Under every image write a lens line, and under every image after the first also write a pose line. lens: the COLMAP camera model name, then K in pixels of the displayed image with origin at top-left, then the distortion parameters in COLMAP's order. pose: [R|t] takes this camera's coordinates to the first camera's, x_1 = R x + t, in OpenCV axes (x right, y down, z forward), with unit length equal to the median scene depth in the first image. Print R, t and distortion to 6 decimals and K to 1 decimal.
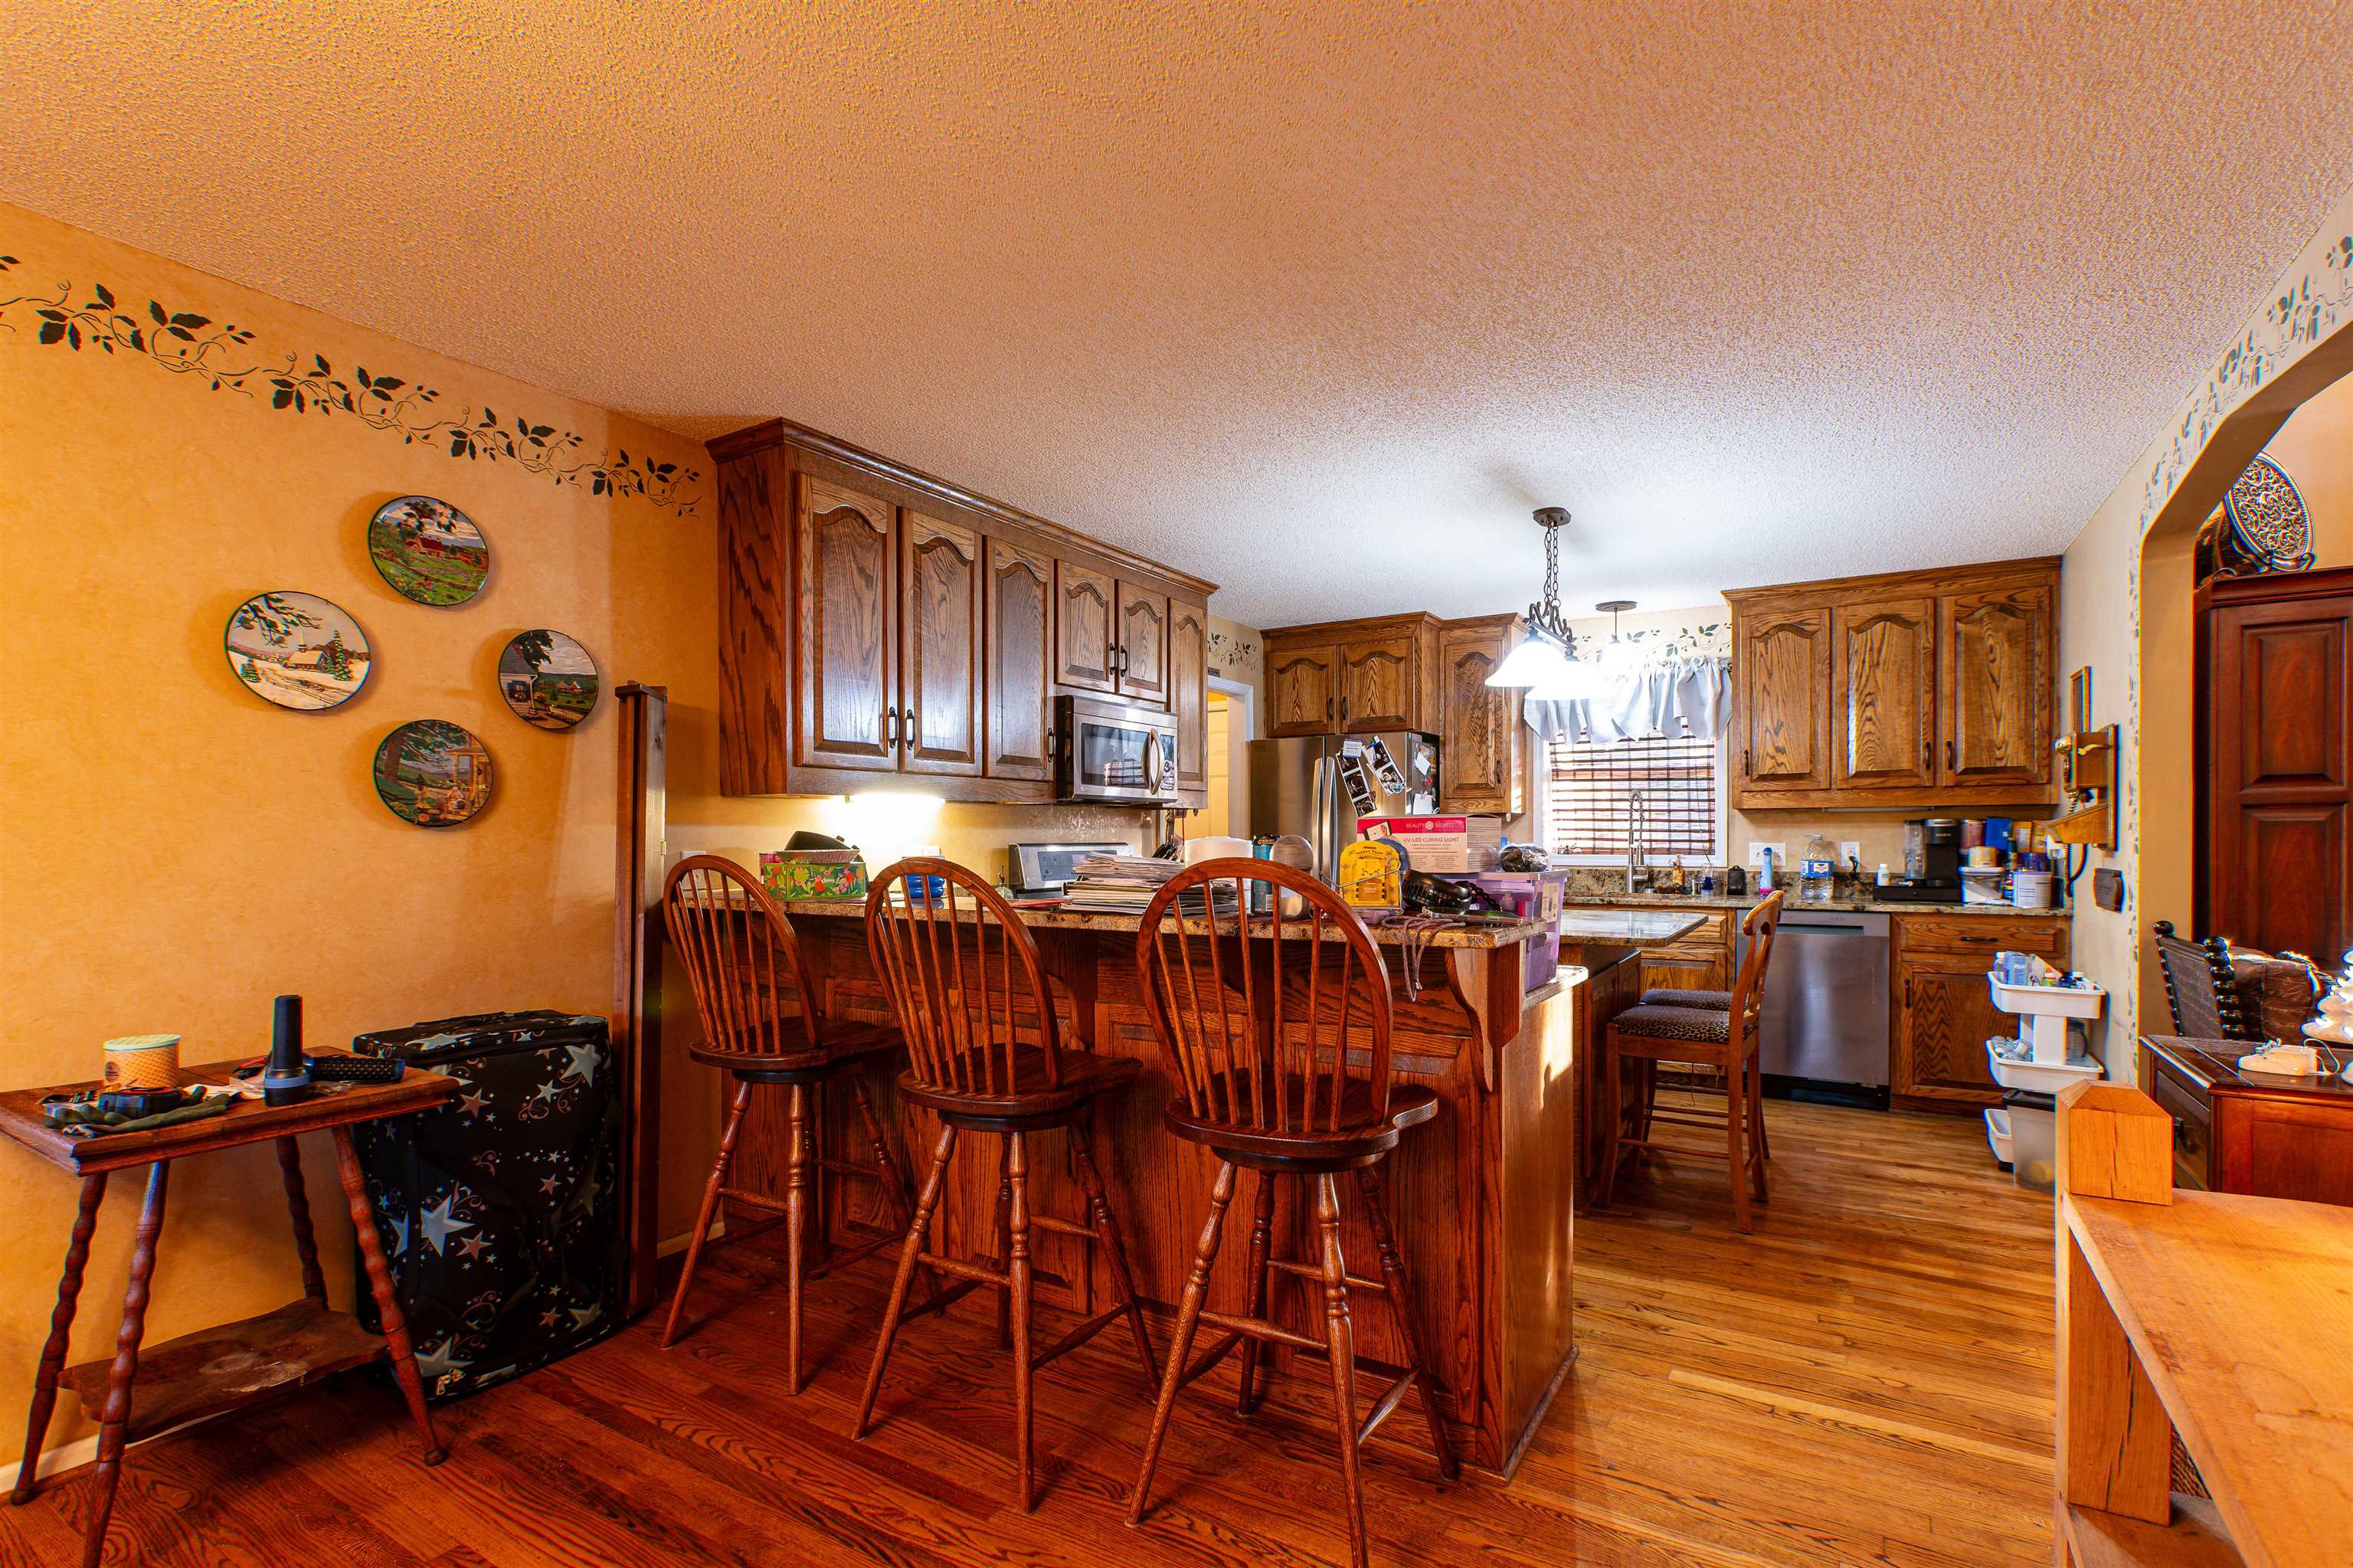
lens RADIAL K [[1116.1, 0, 1142.7], [0, 1116.1, 822.4], [0, 0, 1]] dist [-0.000976, 0.000366]
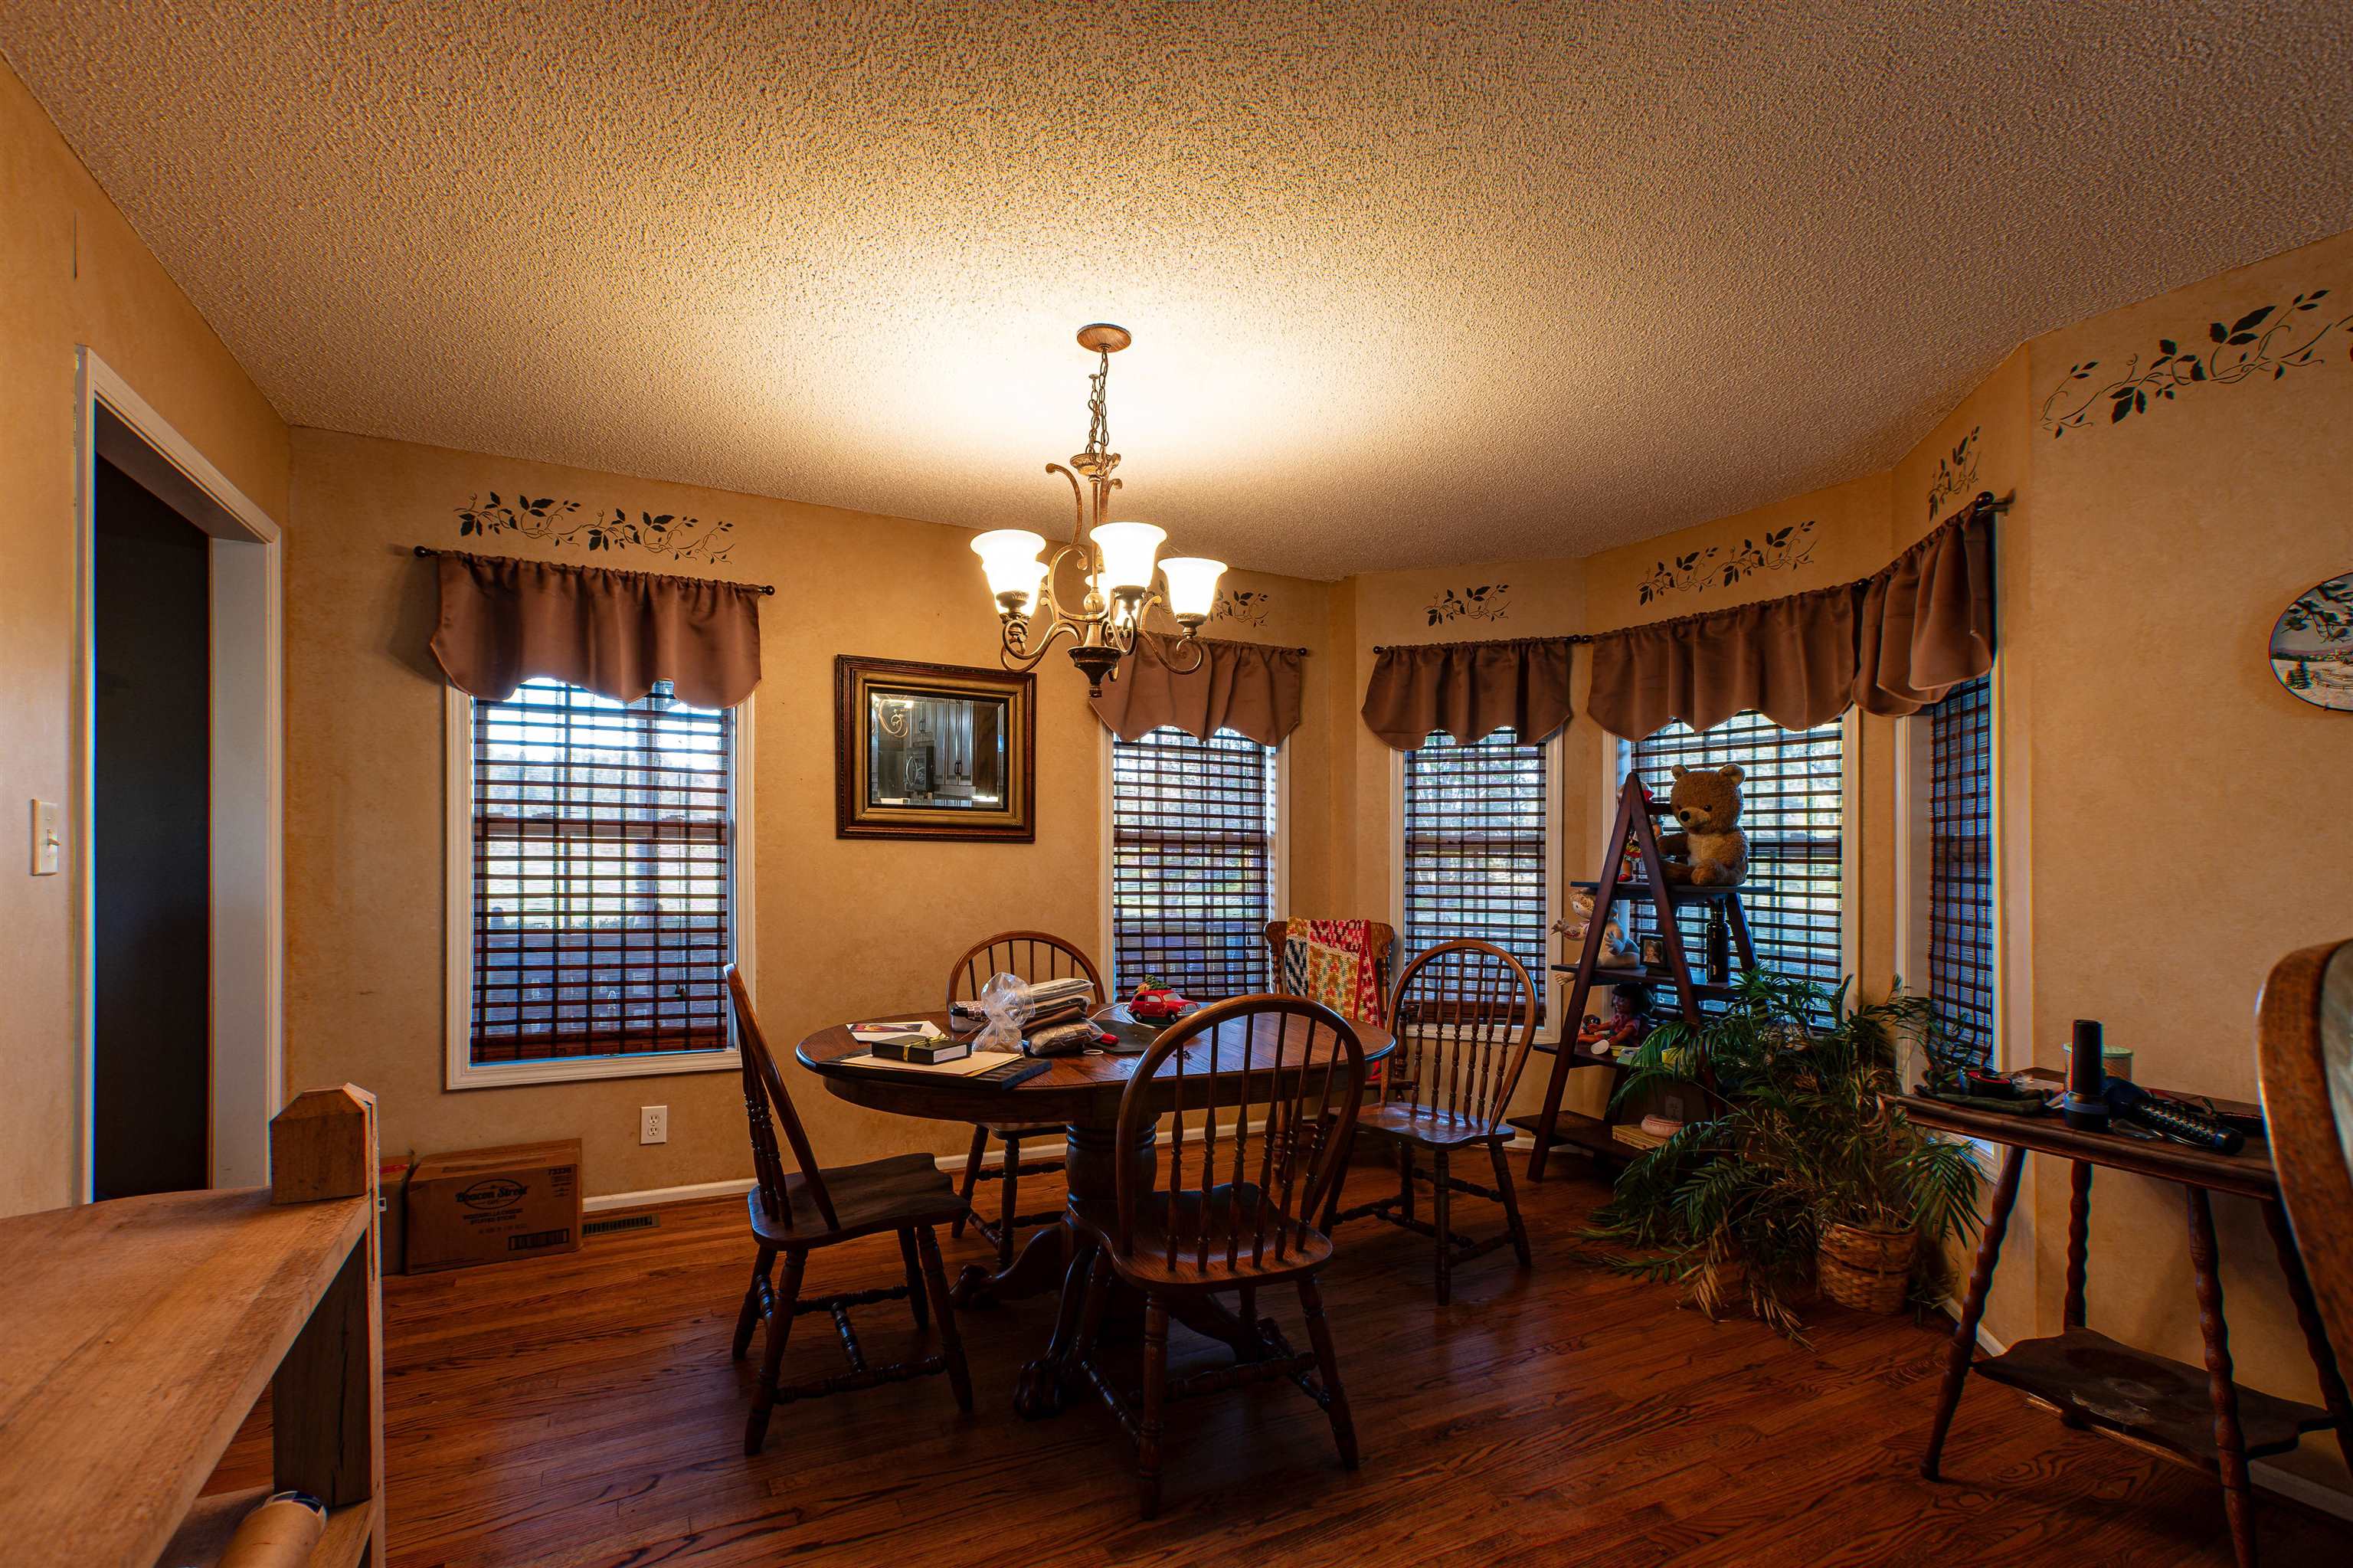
lens RADIAL K [[1116.1, 0, 1181.9], [0, 1116.1, 846.3], [0, 0, 1]] dist [-0.000976, 0.000366]
pose [[-0.506815, -0.005365, -0.862038, 0.420974], [-0.011030, 0.999939, 0.000262, 0.009230], [0.861984, 0.009641, -0.506843, 0.688695]]
